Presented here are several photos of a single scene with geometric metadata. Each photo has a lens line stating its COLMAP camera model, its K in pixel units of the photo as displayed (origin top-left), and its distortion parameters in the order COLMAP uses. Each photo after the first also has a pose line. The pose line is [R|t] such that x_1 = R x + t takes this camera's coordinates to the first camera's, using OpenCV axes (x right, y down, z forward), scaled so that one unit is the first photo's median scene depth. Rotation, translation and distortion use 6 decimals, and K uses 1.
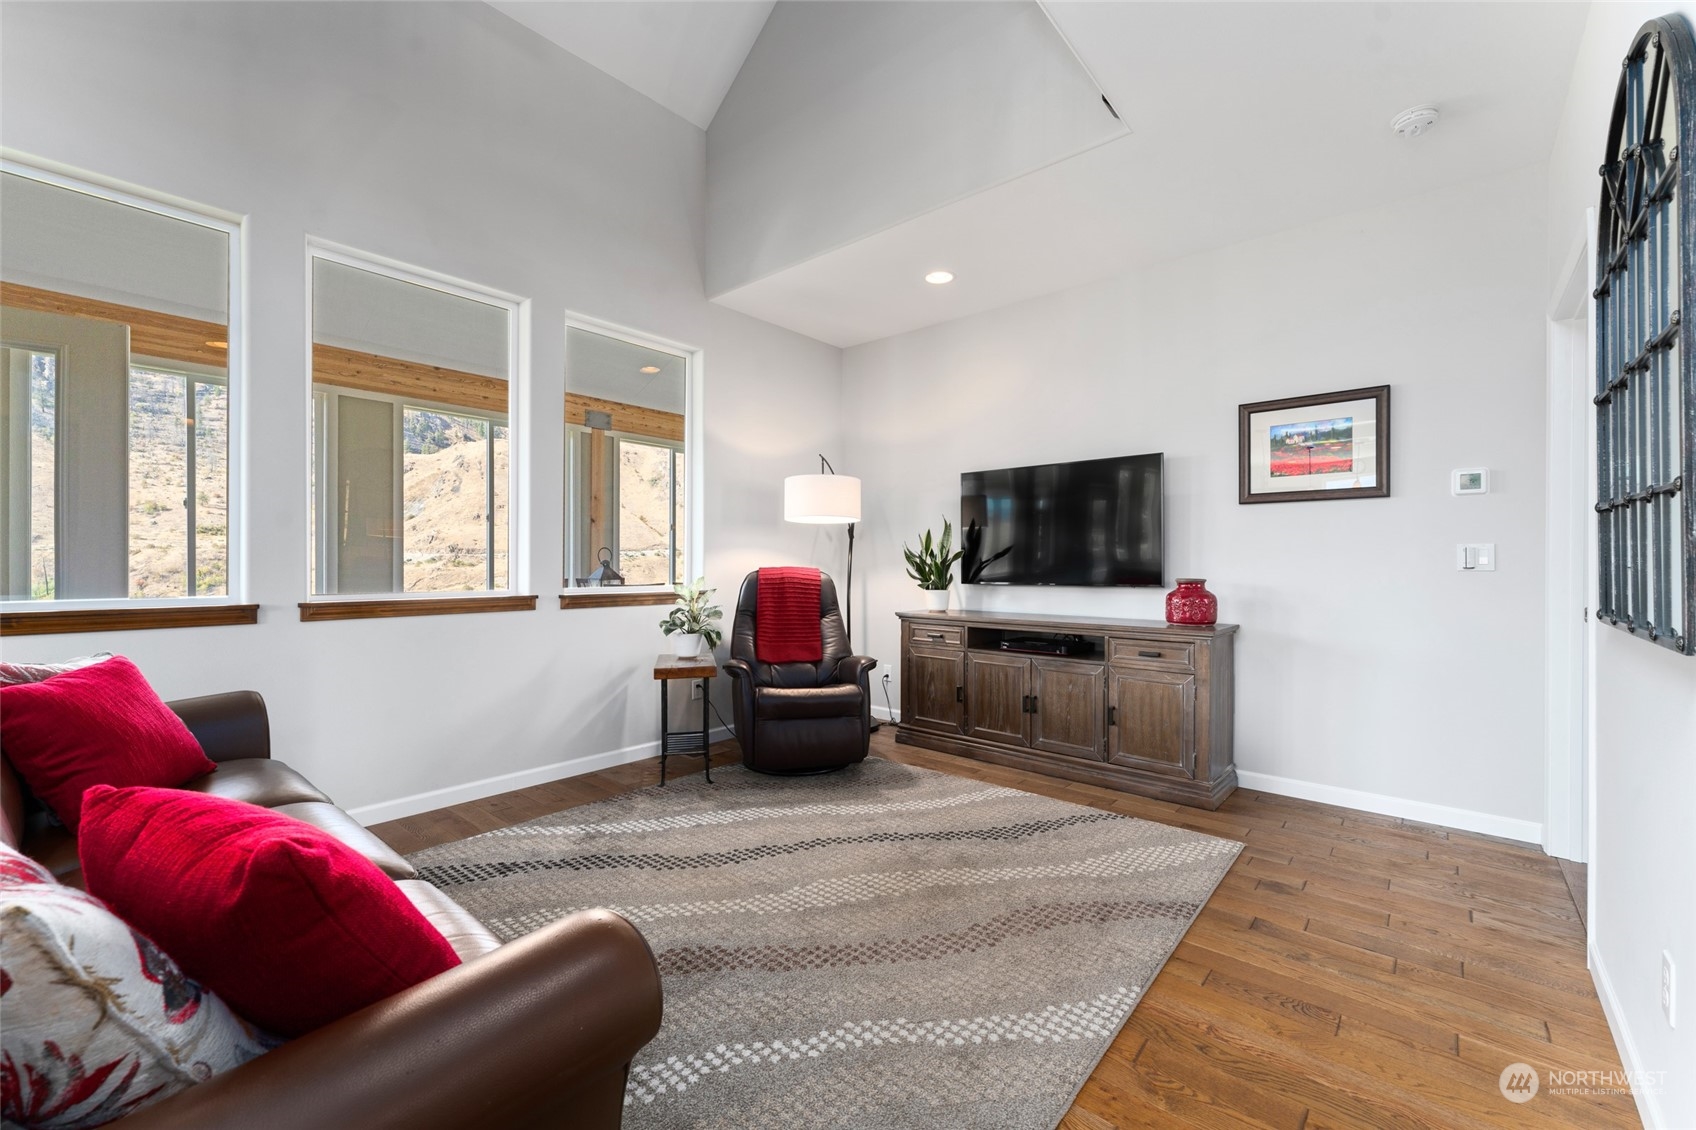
lens RADIAL K [[692.0, 0, 848.0], [0, 692.0, 565.0], [0, 0, 1]] dist [-0.000001, -0.000166]
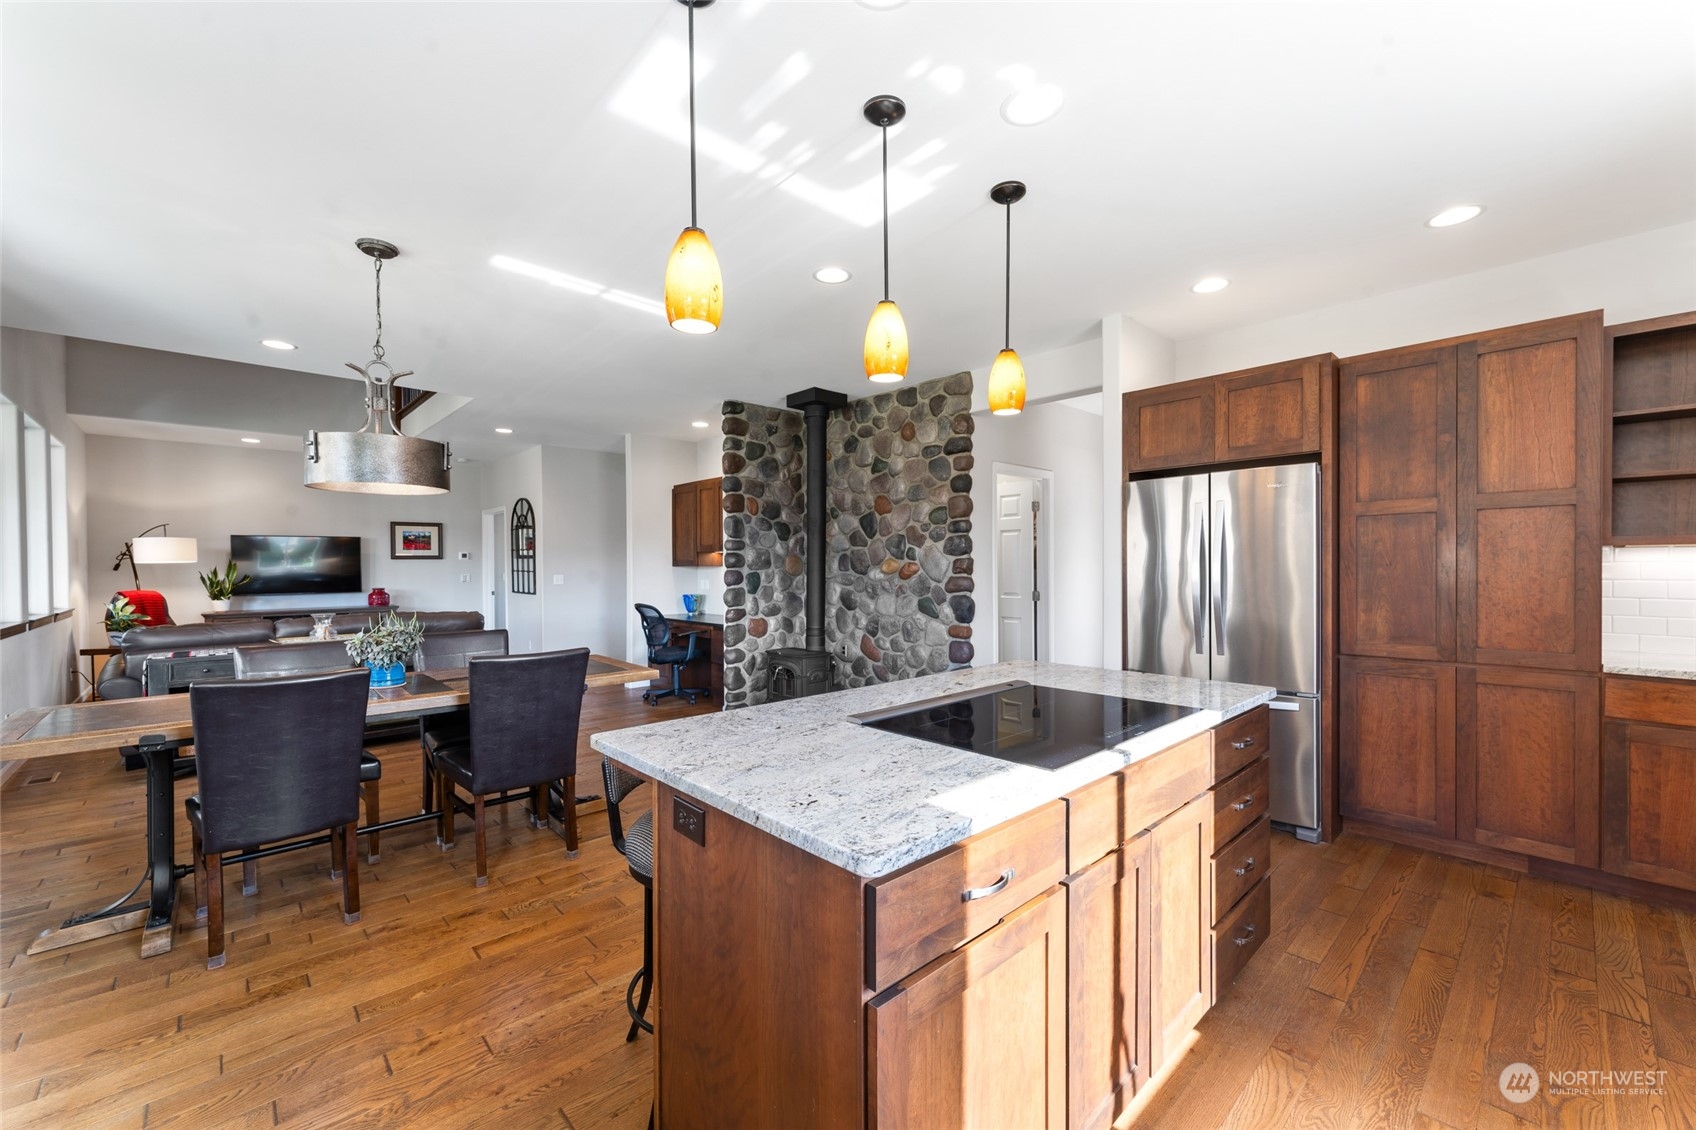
lens RADIAL K [[681.0, 0, 838.0], [0, 681.0, 572.8], [0, 0, 1]] dist [0.002876, 0.000232]
pose [[0.112767, -0.010186, 0.993569, -1.972457], [0.004550, 0.999942, 0.009735, -0.057419], [-0.993611, 0.003423, 0.112807, -1.061690]]
